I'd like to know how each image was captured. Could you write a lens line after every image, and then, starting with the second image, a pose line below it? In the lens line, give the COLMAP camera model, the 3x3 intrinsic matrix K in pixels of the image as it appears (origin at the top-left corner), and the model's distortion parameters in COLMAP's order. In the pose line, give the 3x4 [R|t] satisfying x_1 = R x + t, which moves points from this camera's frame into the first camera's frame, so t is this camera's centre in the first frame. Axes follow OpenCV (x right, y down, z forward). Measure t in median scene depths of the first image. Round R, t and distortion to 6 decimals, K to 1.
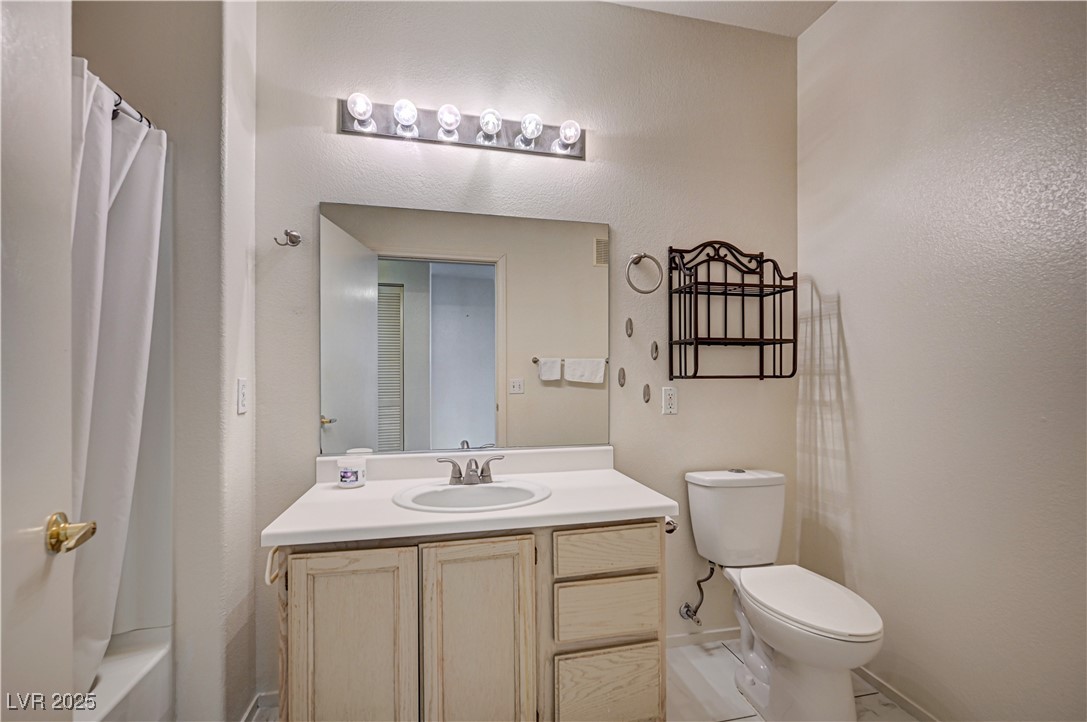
lens RADIAL K [[463.4, 0, 541.6], [0, 463.4, 367.3], [0, 0, 1]] dist [-0.000197, -0.000183]
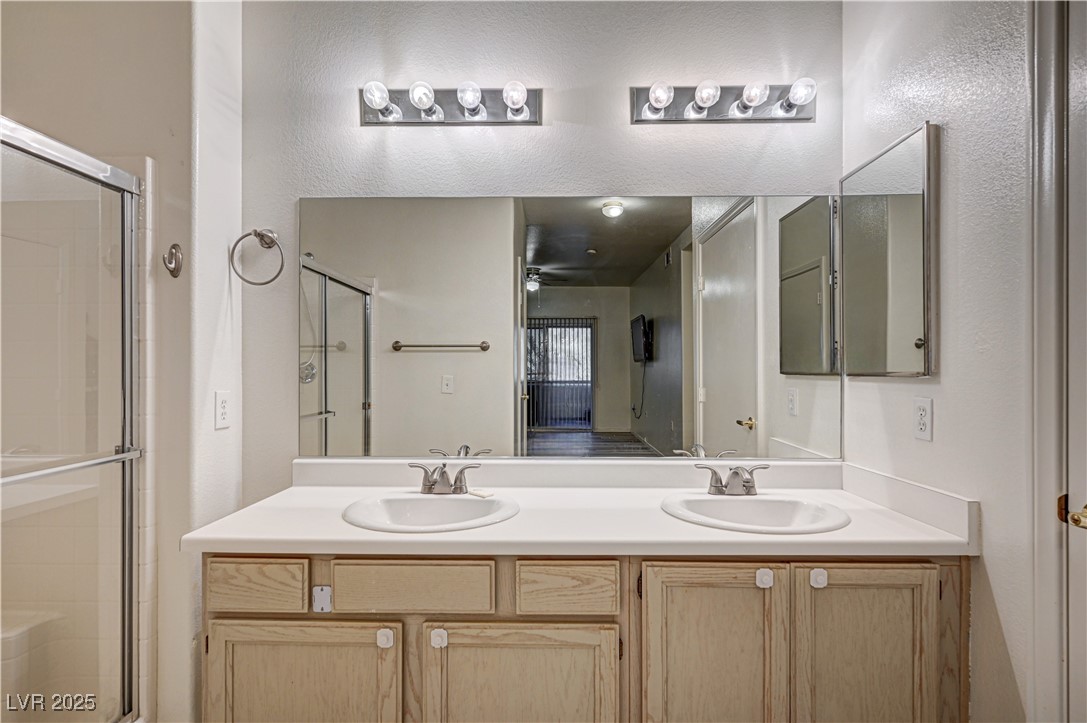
lens RADIAL K [[513.9, 0, 540.1], [0, 513.9, 367.9], [0, 0, 1]] dist [-0.000465, 0.000814]
pose [[0.968588, -0.000122, -0.248673, 0.253203], [0.000862, 0.999996, 0.002864, -0.002386], [0.248671, -0.002988, 0.968583, 0.066040]]
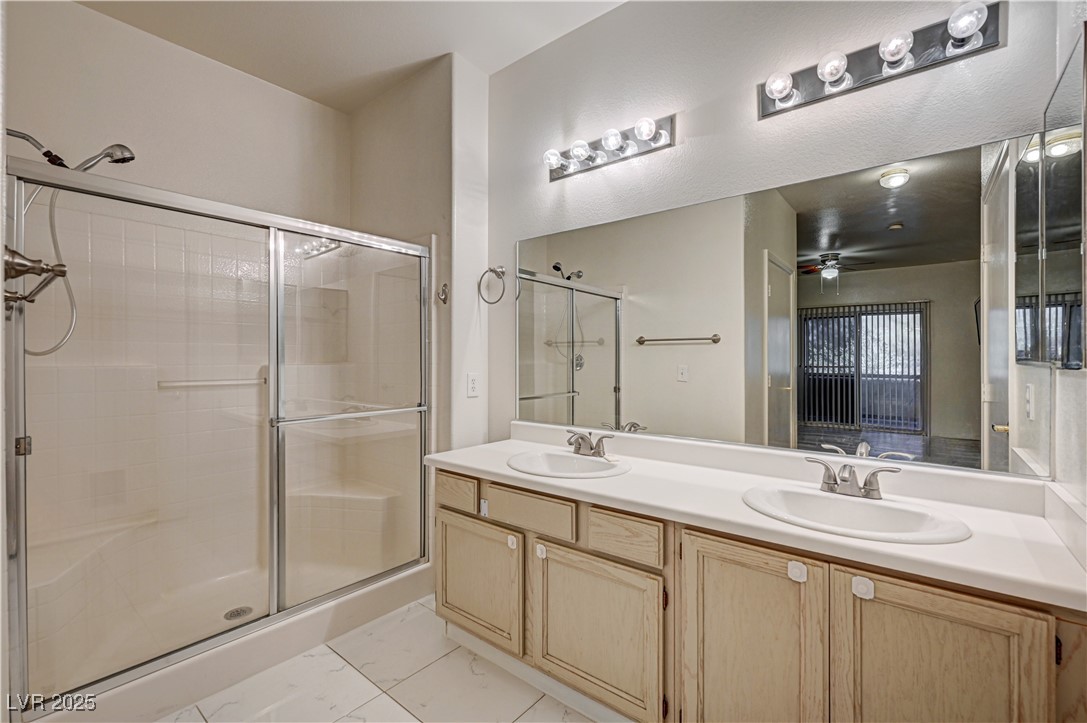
lens RADIAL K [[471.2, 0, 540.9], [0, 471.2, 360.1], [0, 0, 1]] dist [0.000765, 0.000242]
pose [[0.611985, 0.001812, -0.790867, 0.706514], [0.001318, 0.999994, 0.003311, 0.000677], [0.790868, -0.003069, 0.611979, 0.171379]]
